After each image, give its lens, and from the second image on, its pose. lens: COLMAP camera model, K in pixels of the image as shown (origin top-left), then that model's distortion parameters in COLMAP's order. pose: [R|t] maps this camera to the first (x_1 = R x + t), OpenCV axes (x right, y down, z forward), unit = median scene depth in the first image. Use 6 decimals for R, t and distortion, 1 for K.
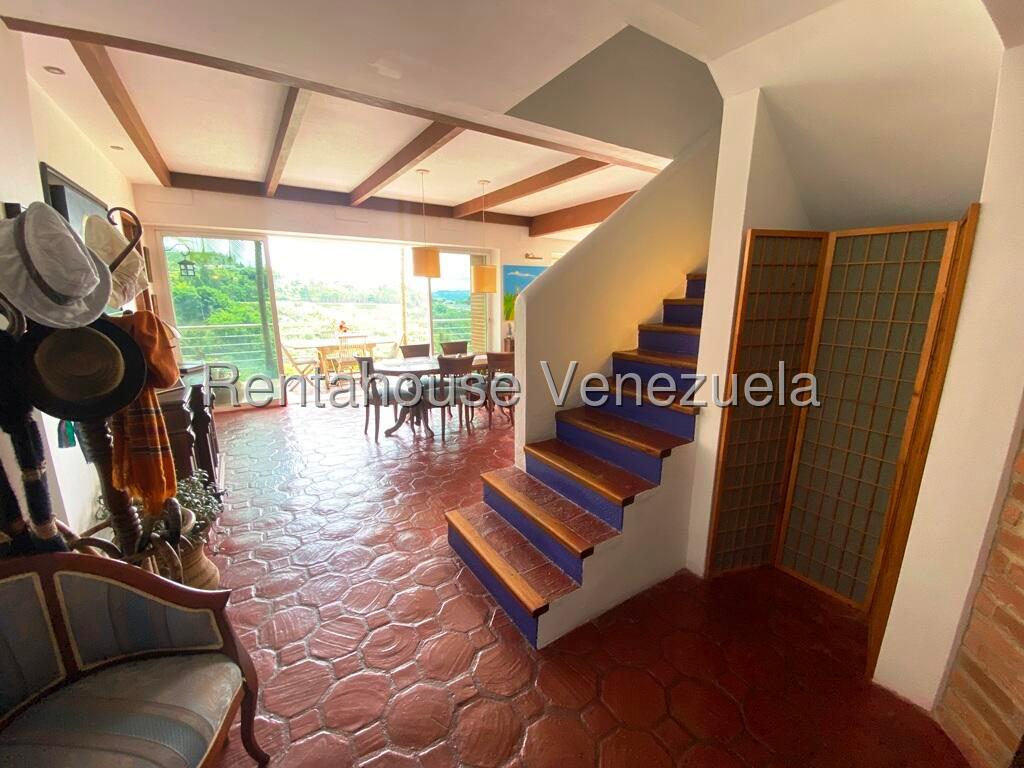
lens RADIAL K [[419.0, 0, 515.3], [0, 419.0, 383.1], [0, 0, 1]] dist [0.002747, -0.010076]
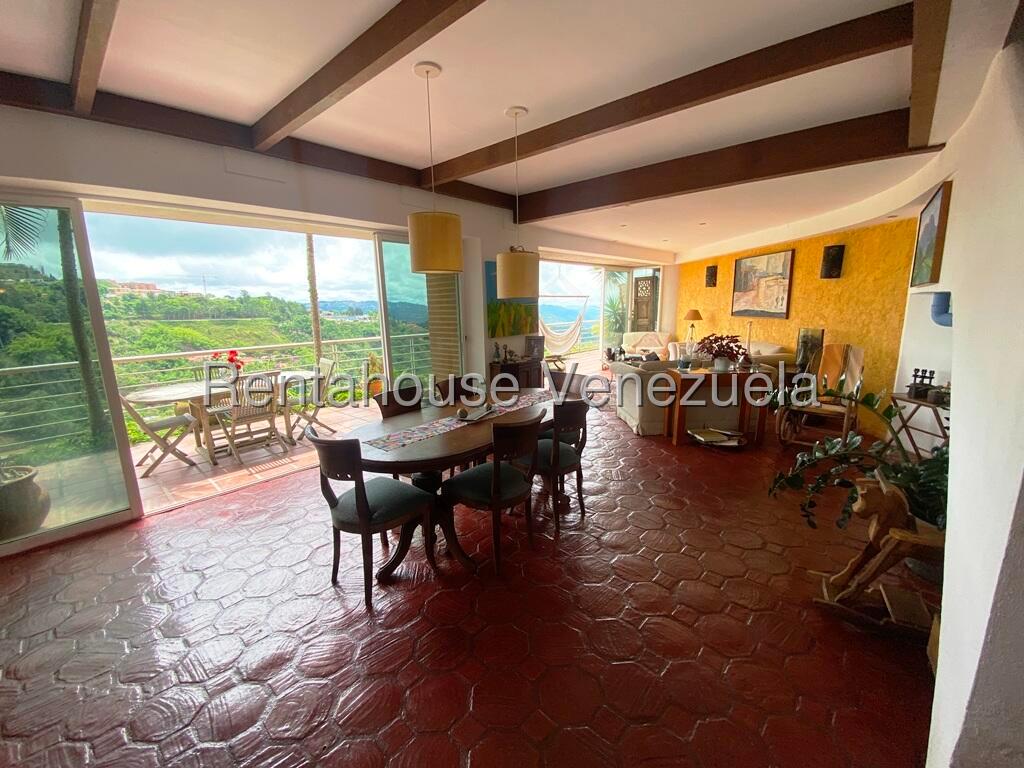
lens RADIAL K [[419.0, 0, 505.2], [0, 419.0, 379.6], [0, 0, 1]] dist [0.002747, -0.010076]
pose [[0.967808, -0.072204, 0.241111, -0.236486], [0.078262, 0.996810, -0.015630, -0.090109], [-0.239213, 0.033997, 0.970372, 0.410062]]
